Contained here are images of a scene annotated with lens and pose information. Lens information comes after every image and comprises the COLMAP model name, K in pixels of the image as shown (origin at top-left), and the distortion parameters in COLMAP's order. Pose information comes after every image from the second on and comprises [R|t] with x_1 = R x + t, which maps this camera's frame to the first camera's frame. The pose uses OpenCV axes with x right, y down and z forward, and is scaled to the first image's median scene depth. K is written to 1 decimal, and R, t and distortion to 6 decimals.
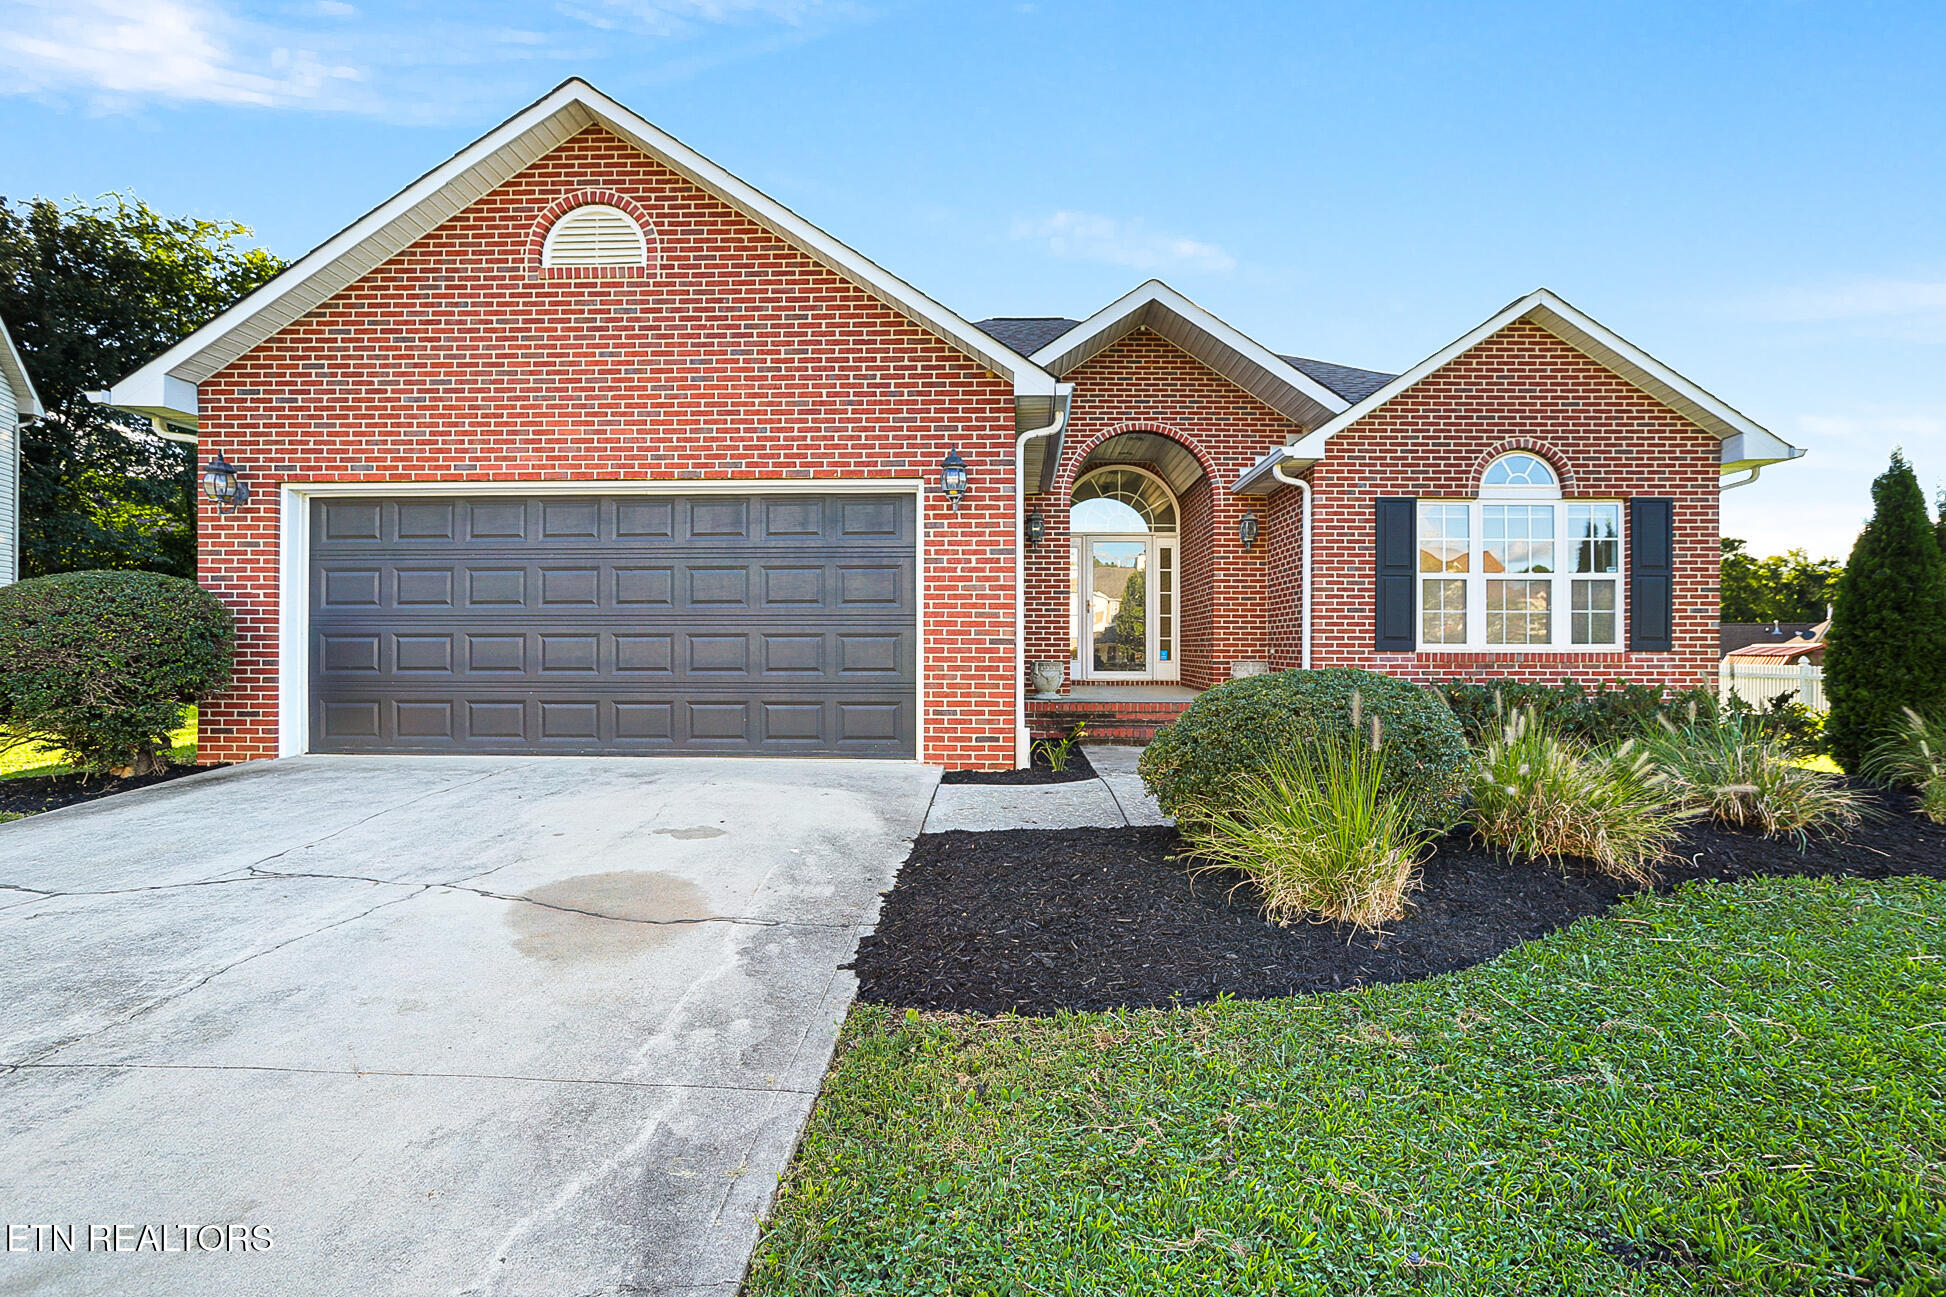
lens RADIAL K [[996.3, 0, 964.9], [0, 996.3, 659.1], [0, 0, 1]] dist [-0.064326, 0.024160]
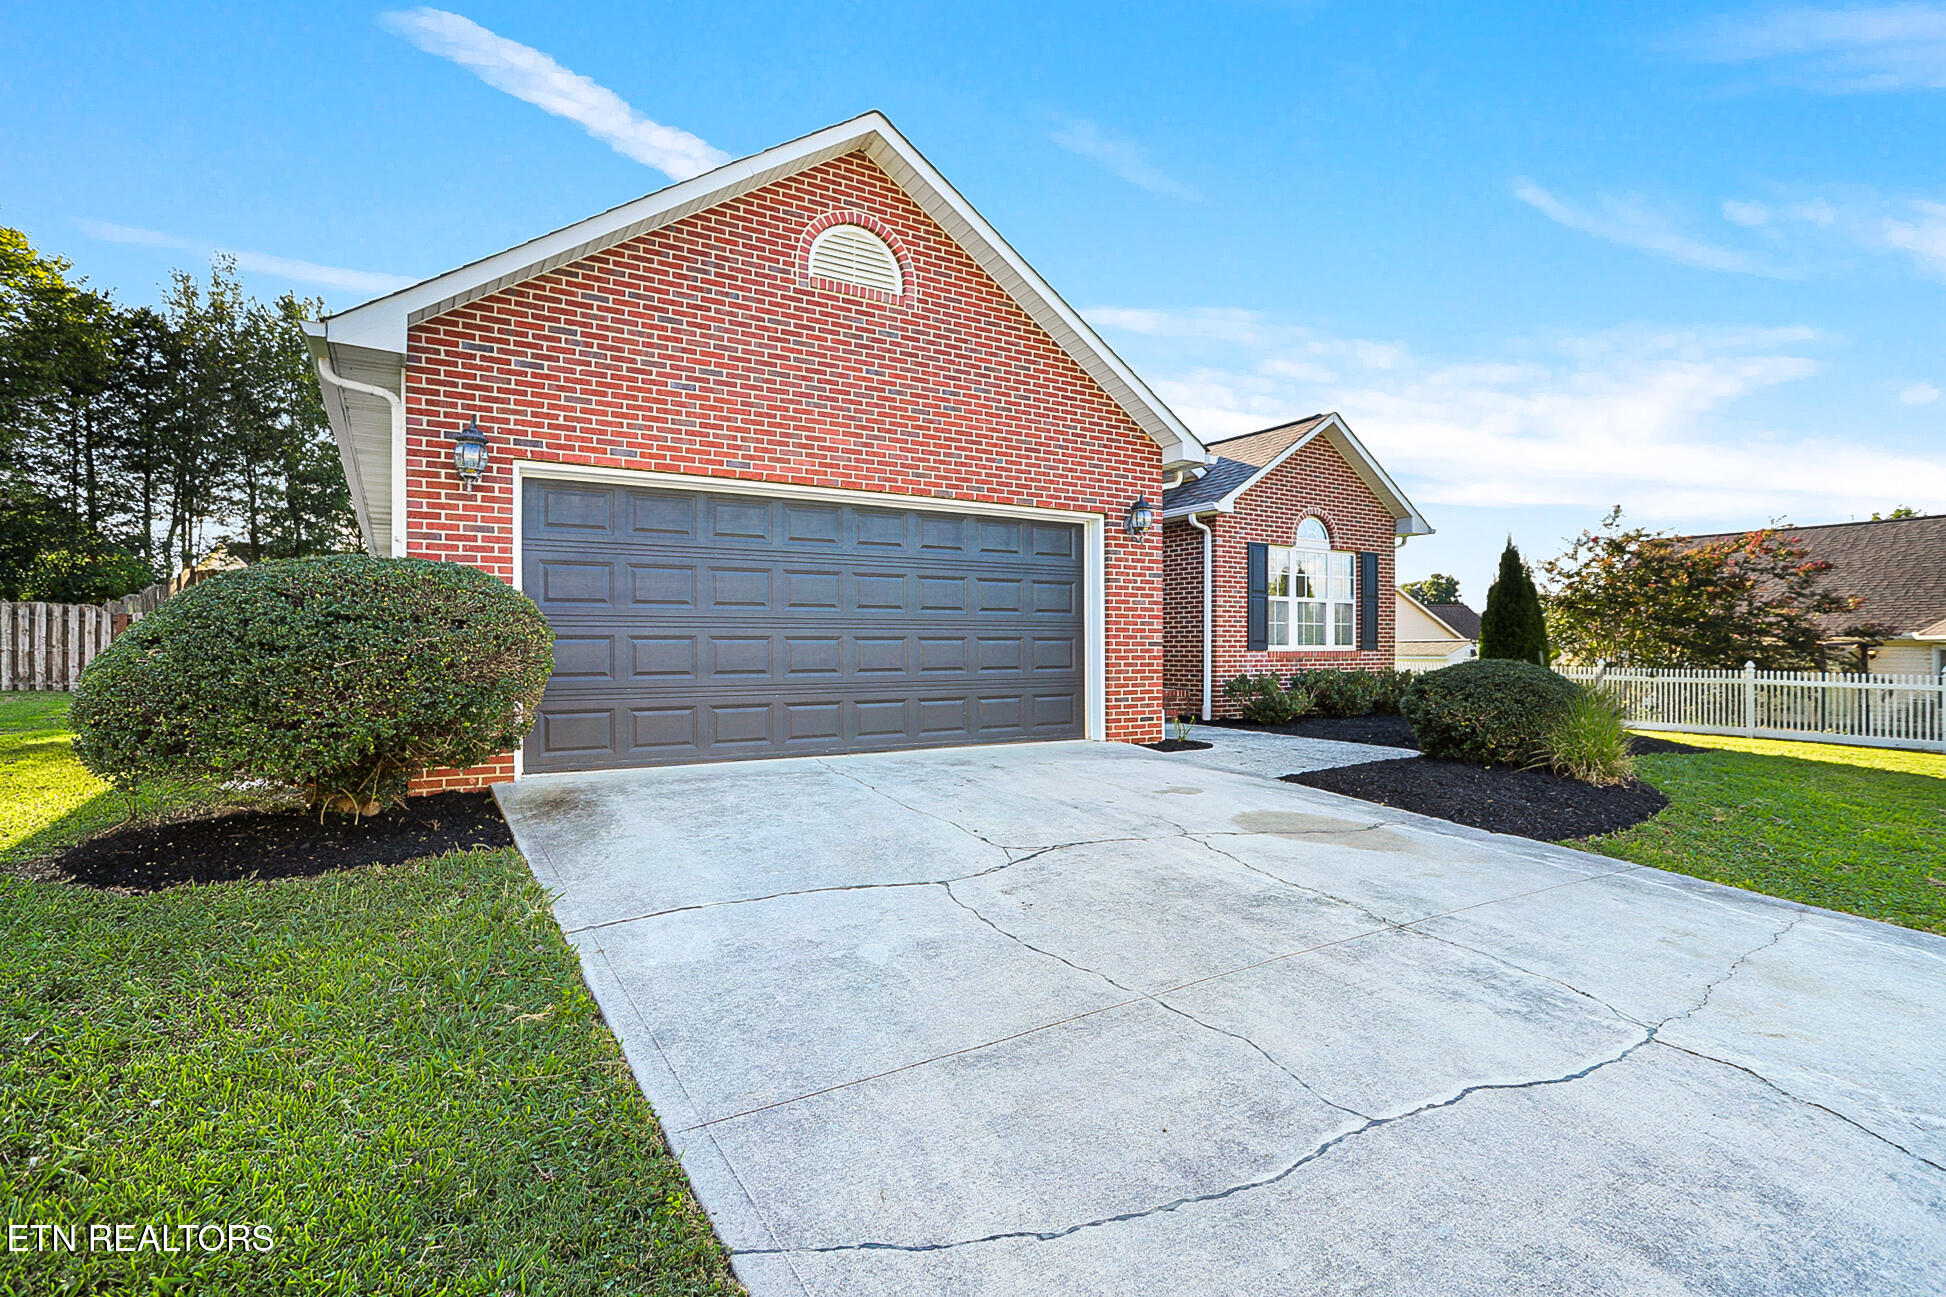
lens RADIAL K [[1025.8, 0, 991.4], [0, 1025.8, 687.2], [0, 0, 1]] dist [-0.099982, 0.043253]
pose [[0.810164, -0.025045, 0.585669, -0.897928], [0.009367, 0.999512, 0.029784, -0.003222], [-0.586129, -0.018644, 0.810003, 0.035273]]
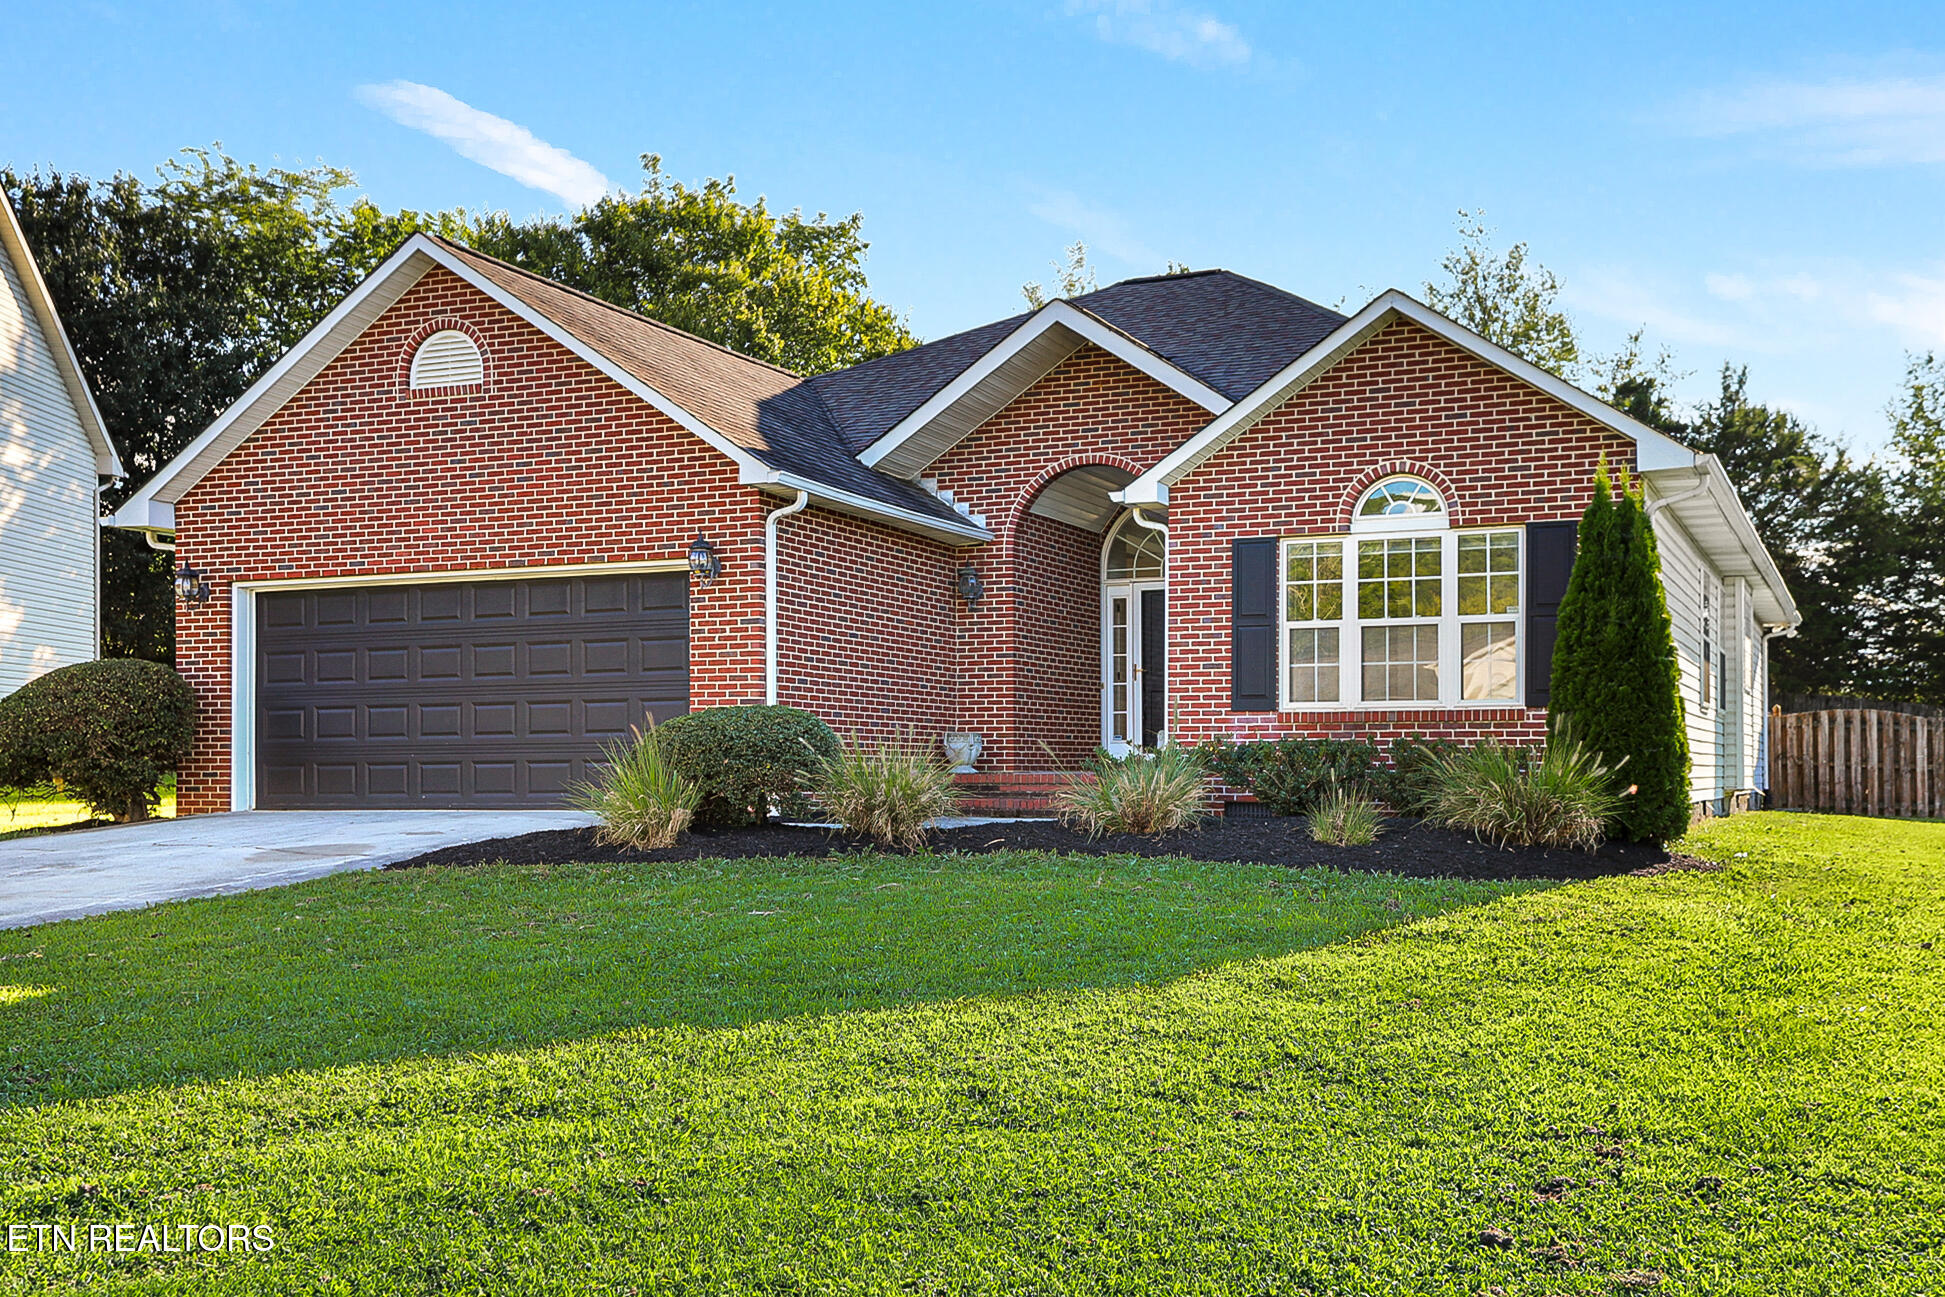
lens RADIAL K [[2047.8, 0, 973.7], [0, 2047.8, 824.2], [0, 0, 1]] dist [-0.019868, 0.004406]
pose [[0.923936, 0.004055, -0.382526, 1.105013], [0.000150, 0.999940, 0.010962, 0.089889], [0.382548, -0.010185, 0.923880, -0.981297]]
